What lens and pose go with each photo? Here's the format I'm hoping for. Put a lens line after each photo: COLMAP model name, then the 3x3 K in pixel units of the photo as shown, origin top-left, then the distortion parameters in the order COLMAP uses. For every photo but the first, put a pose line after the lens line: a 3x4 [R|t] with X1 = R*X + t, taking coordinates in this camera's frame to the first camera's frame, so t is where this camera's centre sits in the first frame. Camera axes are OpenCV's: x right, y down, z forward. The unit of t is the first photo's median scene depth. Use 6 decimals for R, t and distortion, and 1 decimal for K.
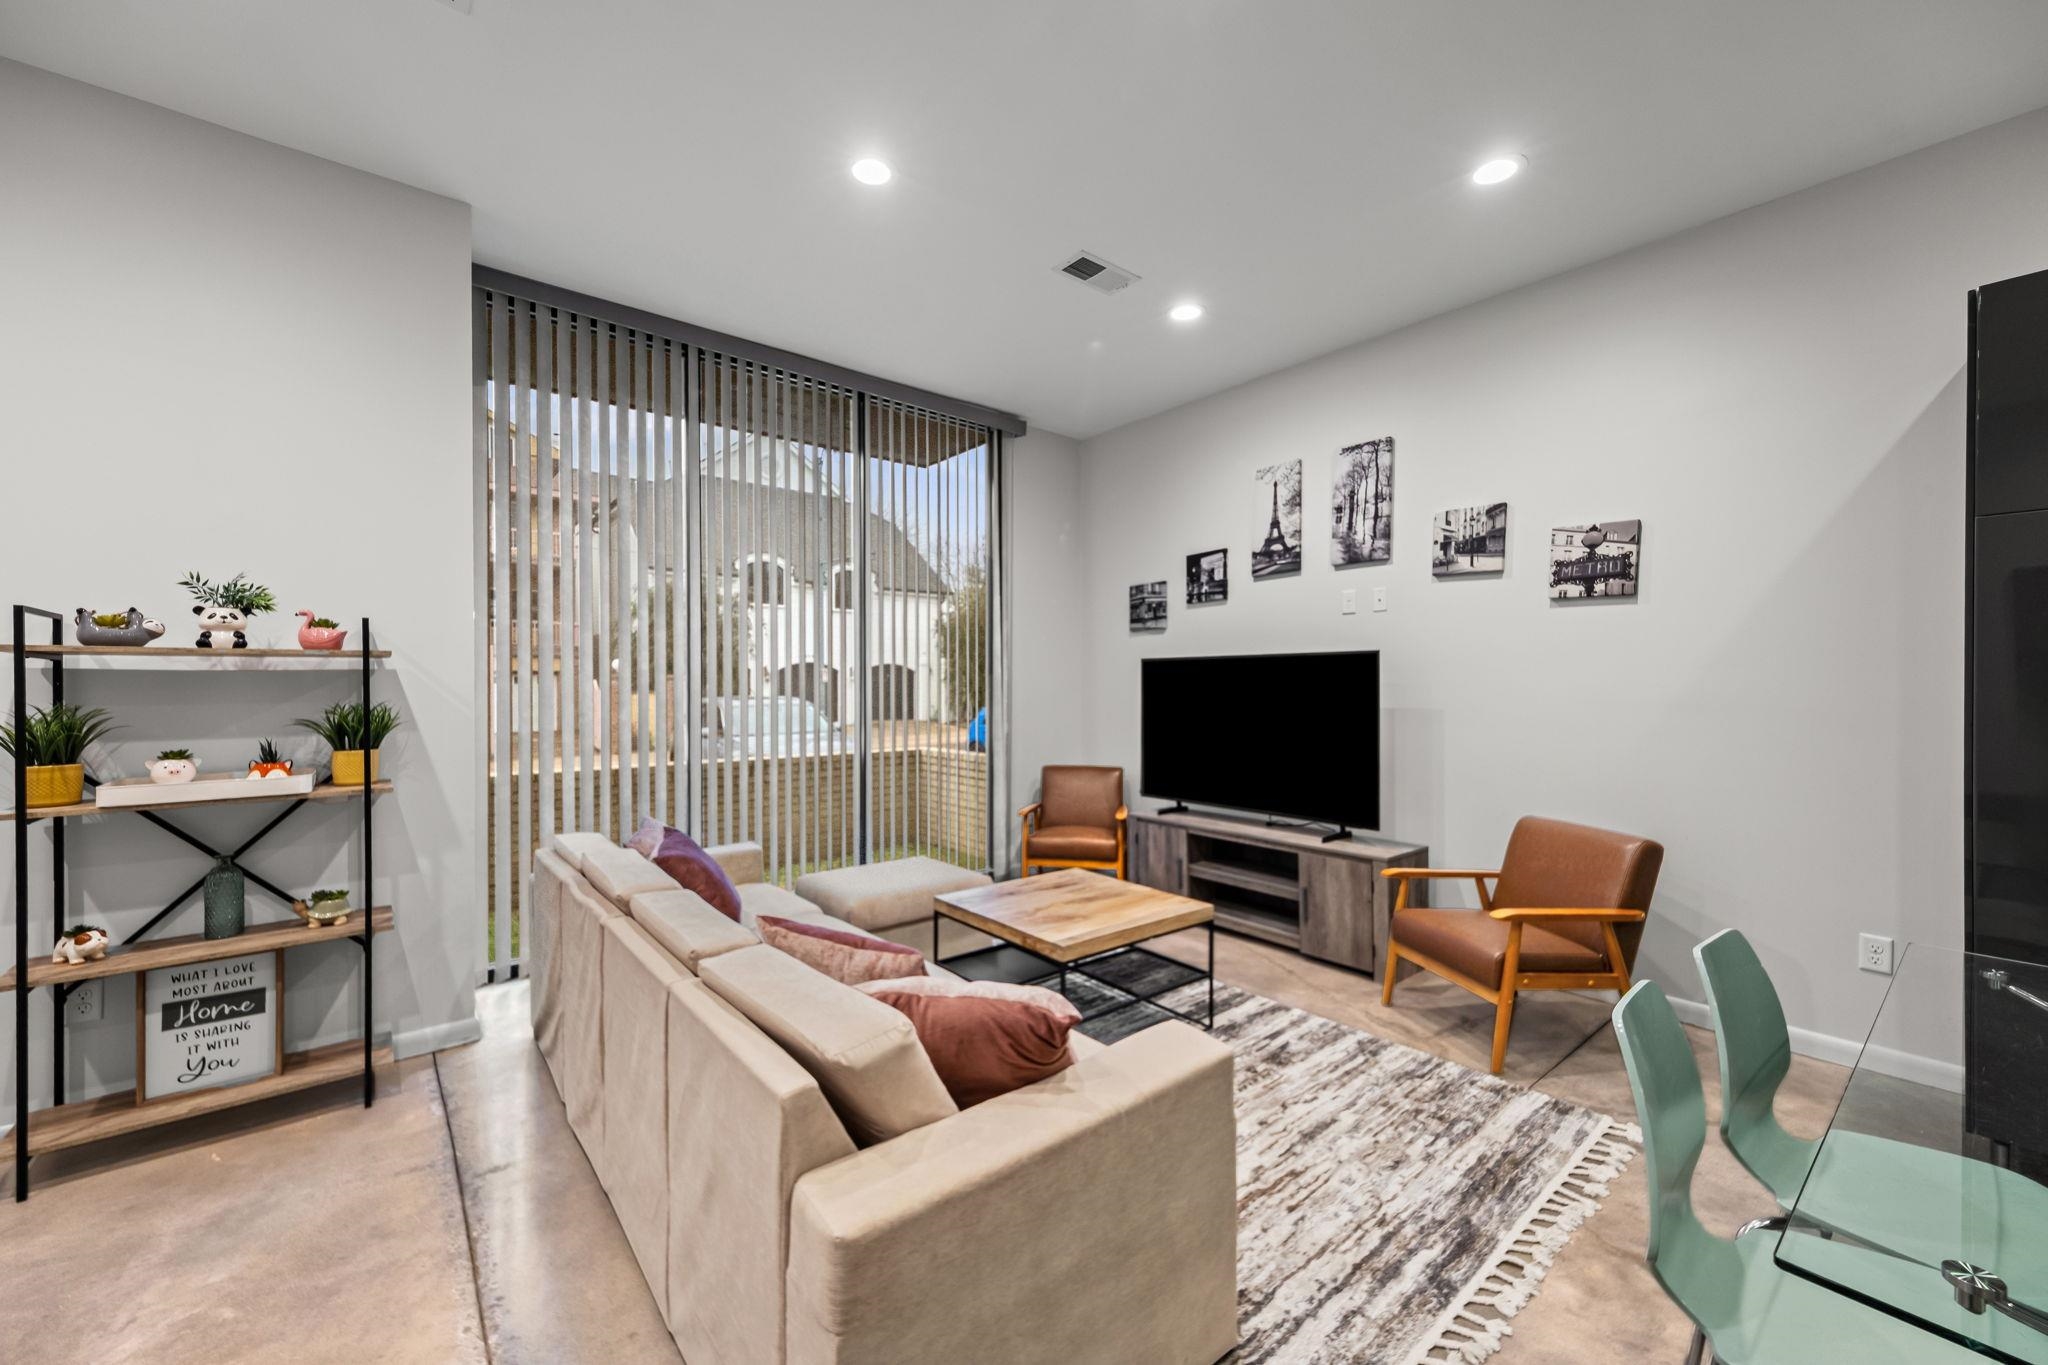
lens RADIAL K [[794.5, 0, 1024.5], [0, 794.5, 694.6], [0, 0, 1]] dist [0.018638, -0.005148]
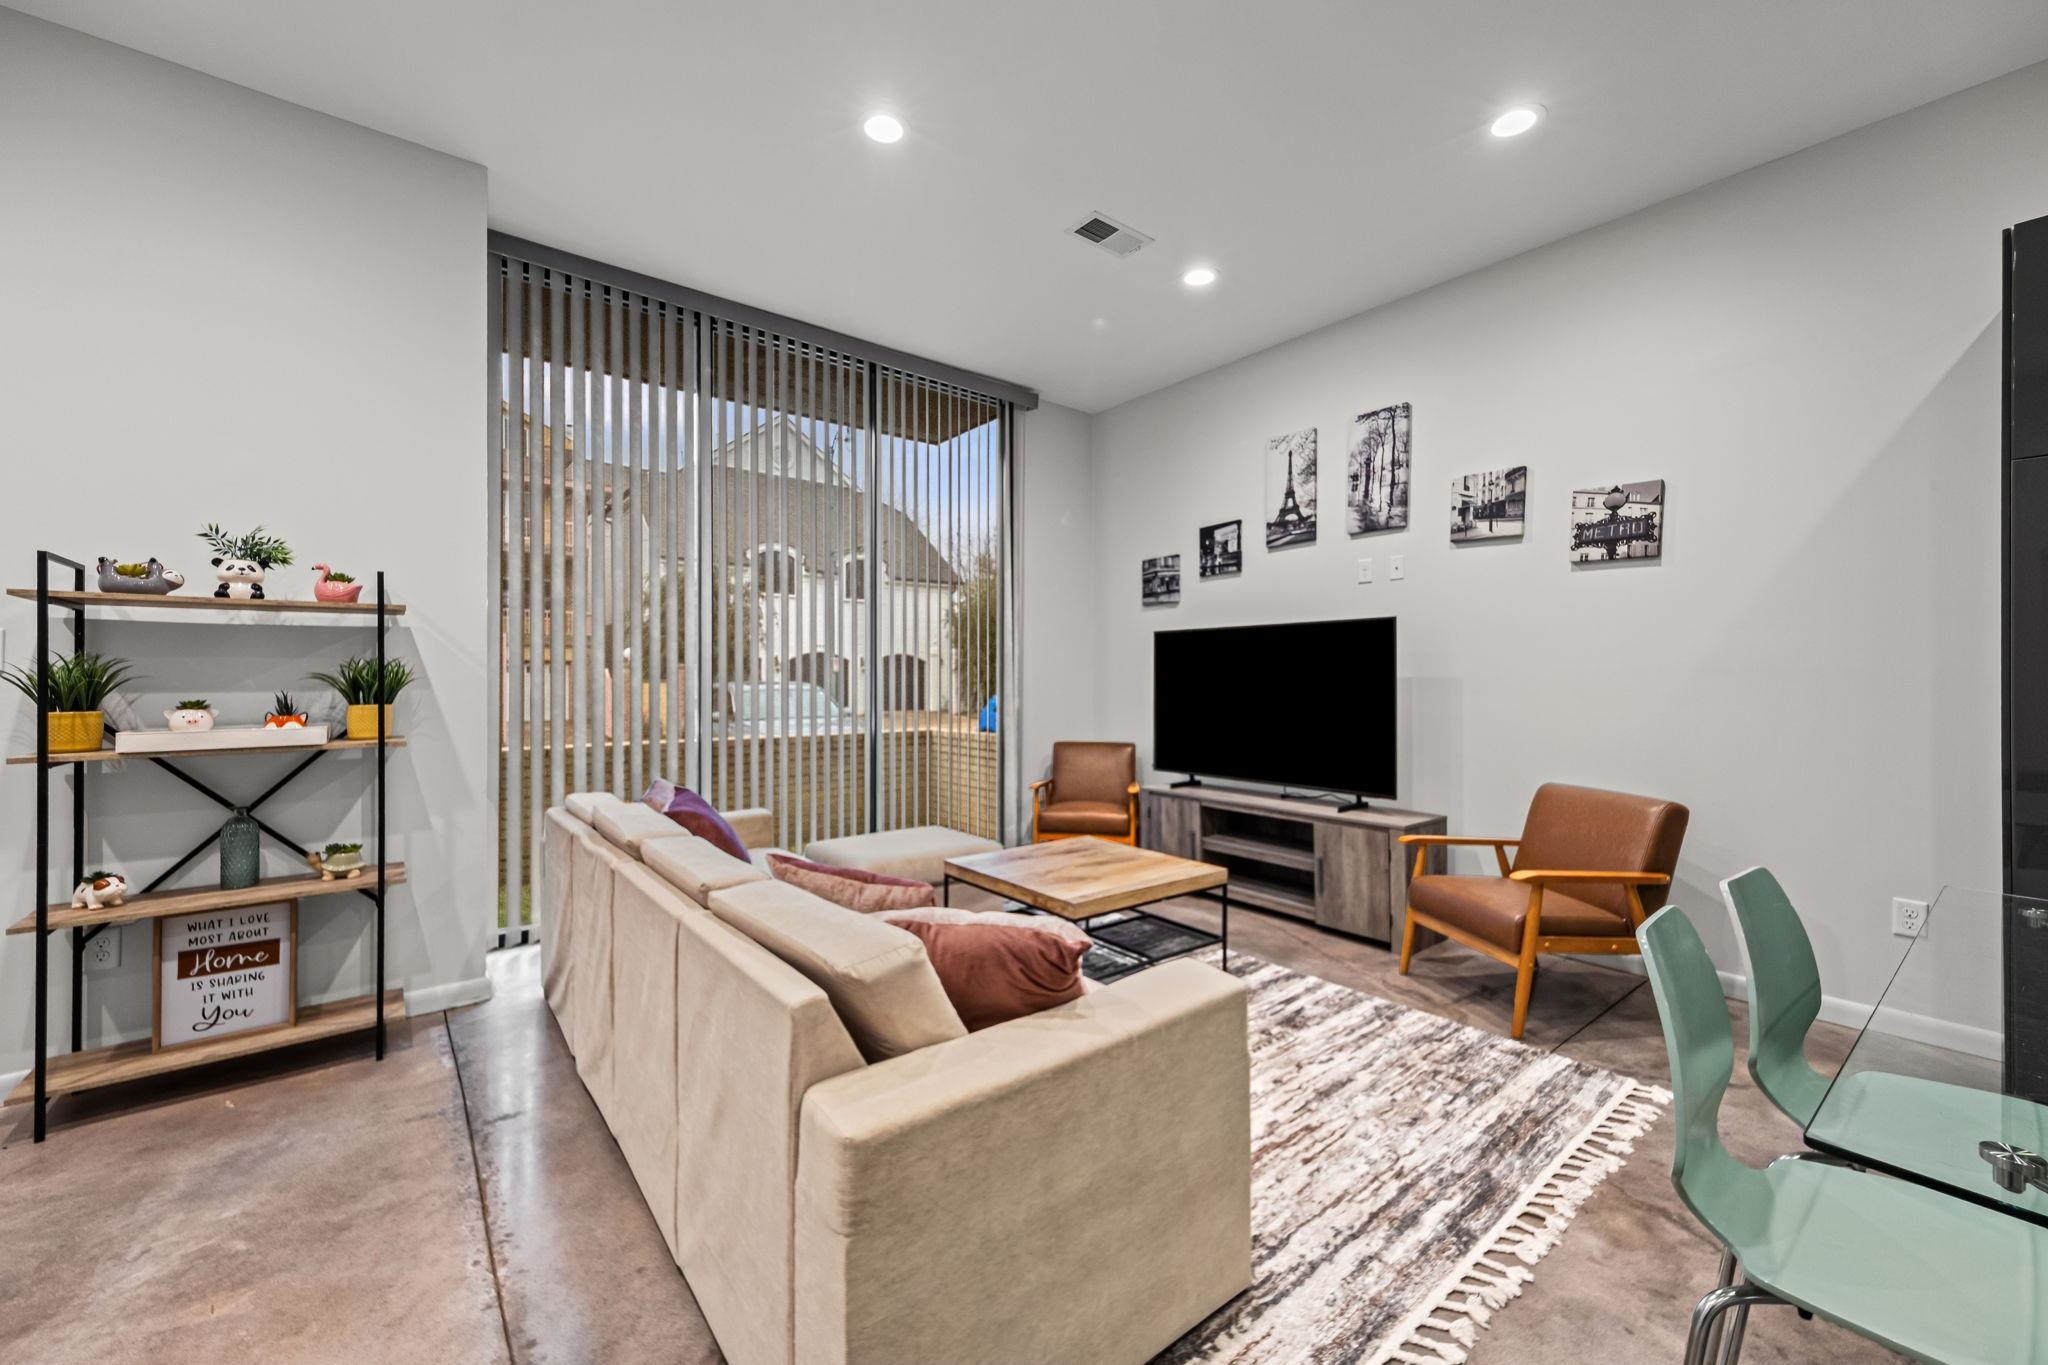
lens RADIAL K [[800.6, 0, 1024.0], [0, 800.6, 682.5], [0, 0, 1]] dist [0.019936, -0.006097]
pose [[0.999887, 0.001793, -0.014954, 0.000052], [-0.001900, 0.999972, -0.007178, 0.048606], [0.014941, 0.007206, 0.999862, 0.000134]]
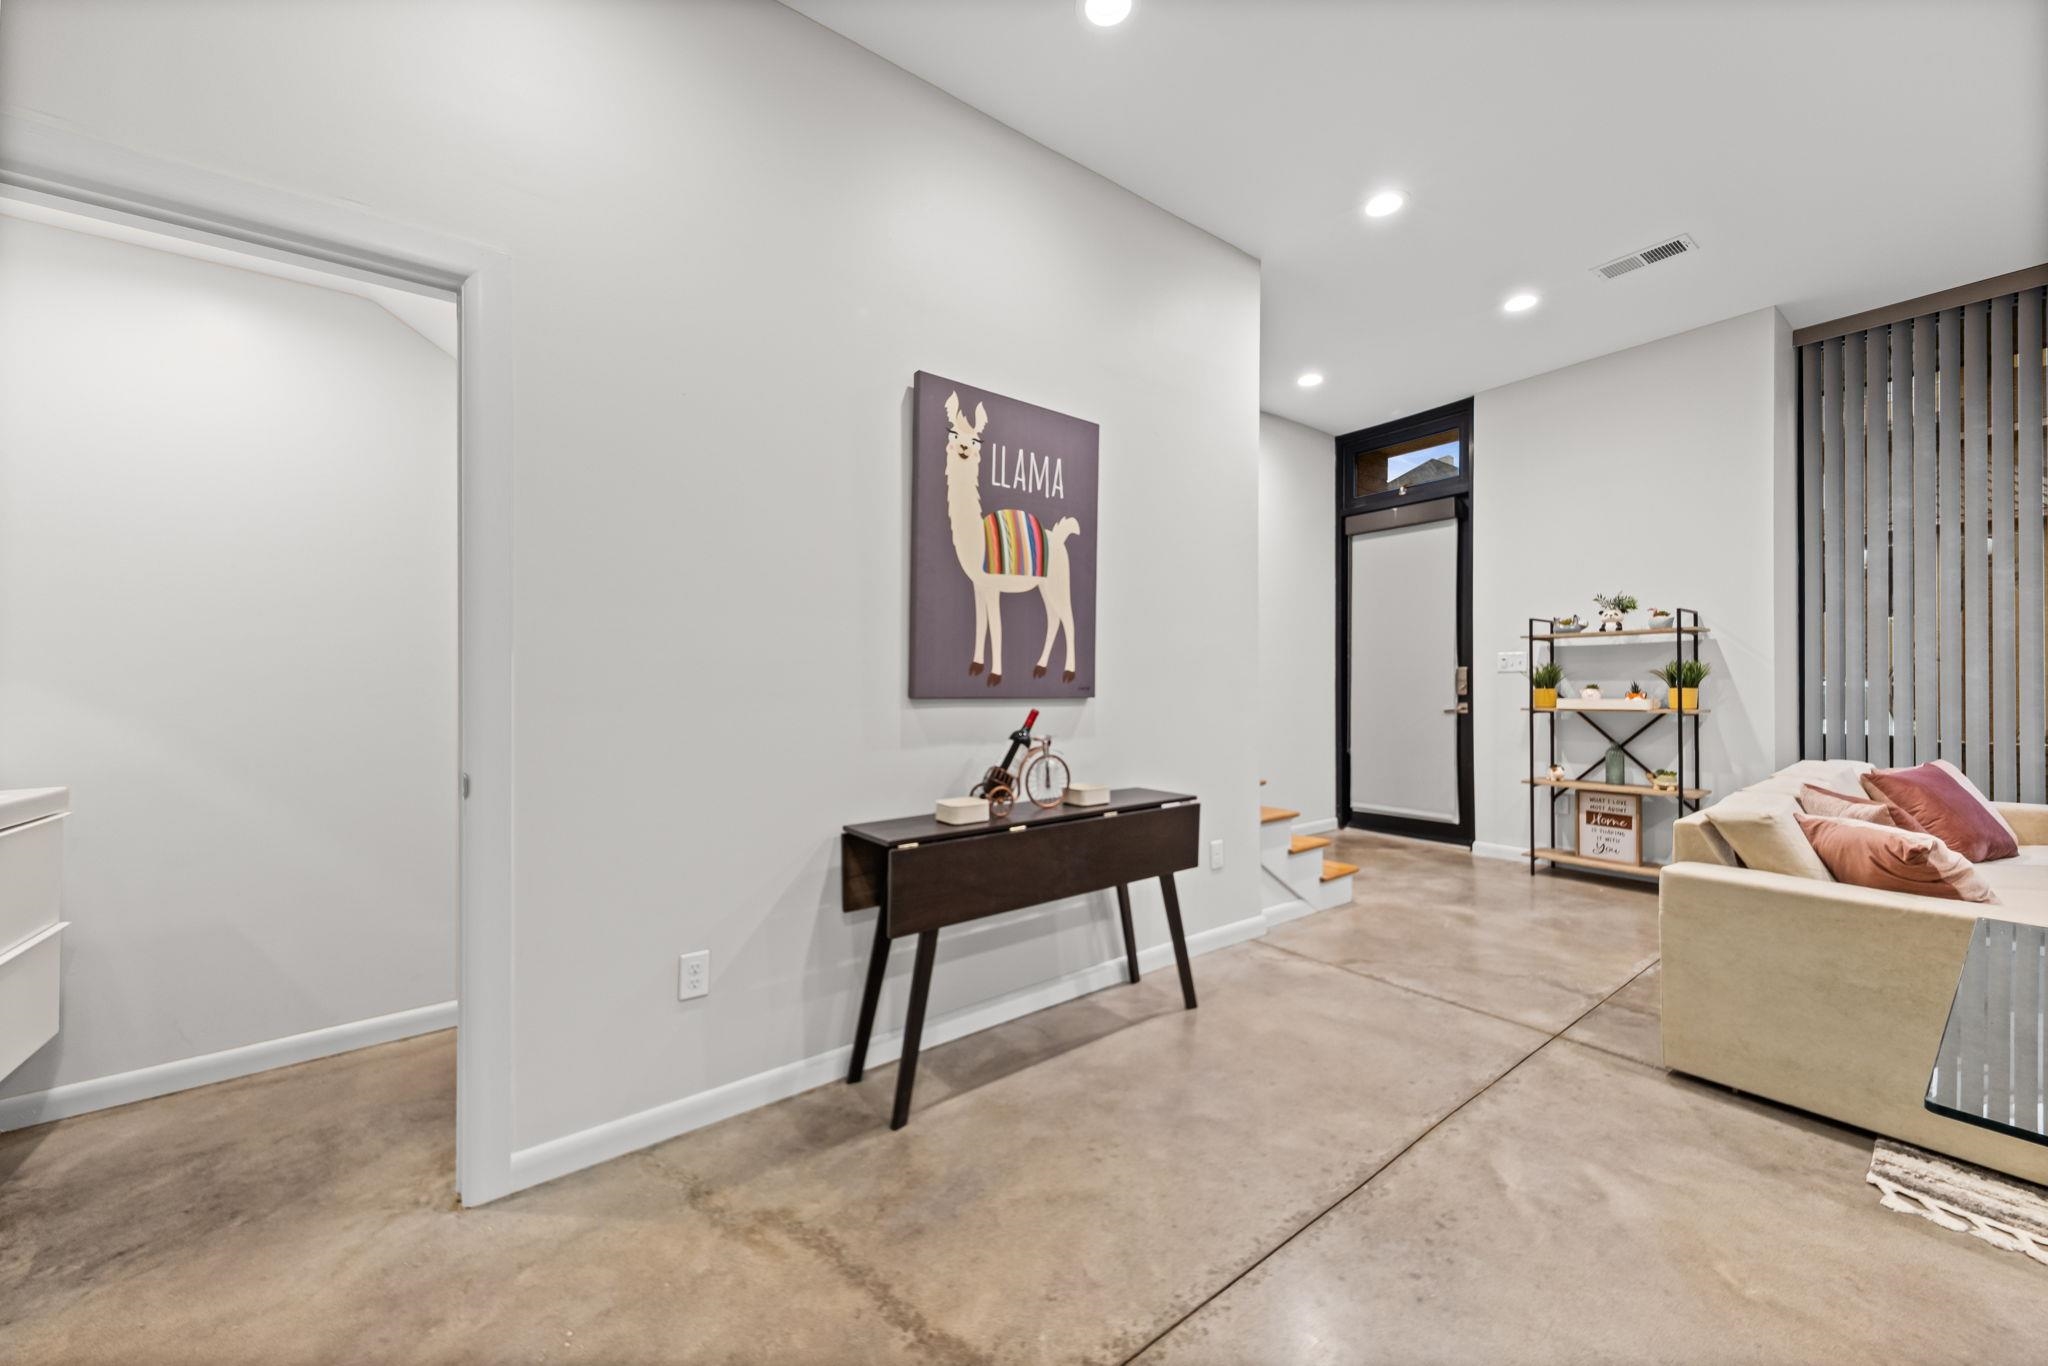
lens RADIAL K [[753.9, 0, 1024.0], [0, 753.9, 683.0], [0, 0, 1]] dist [0.011929, -0.000103]
pose [[-0.043302, 0.000813, -0.999062, 0.815576], [-0.004331, 0.999990, 0.001001, 0.064882], [0.999053, 0.004370, -0.043298, -0.295226]]
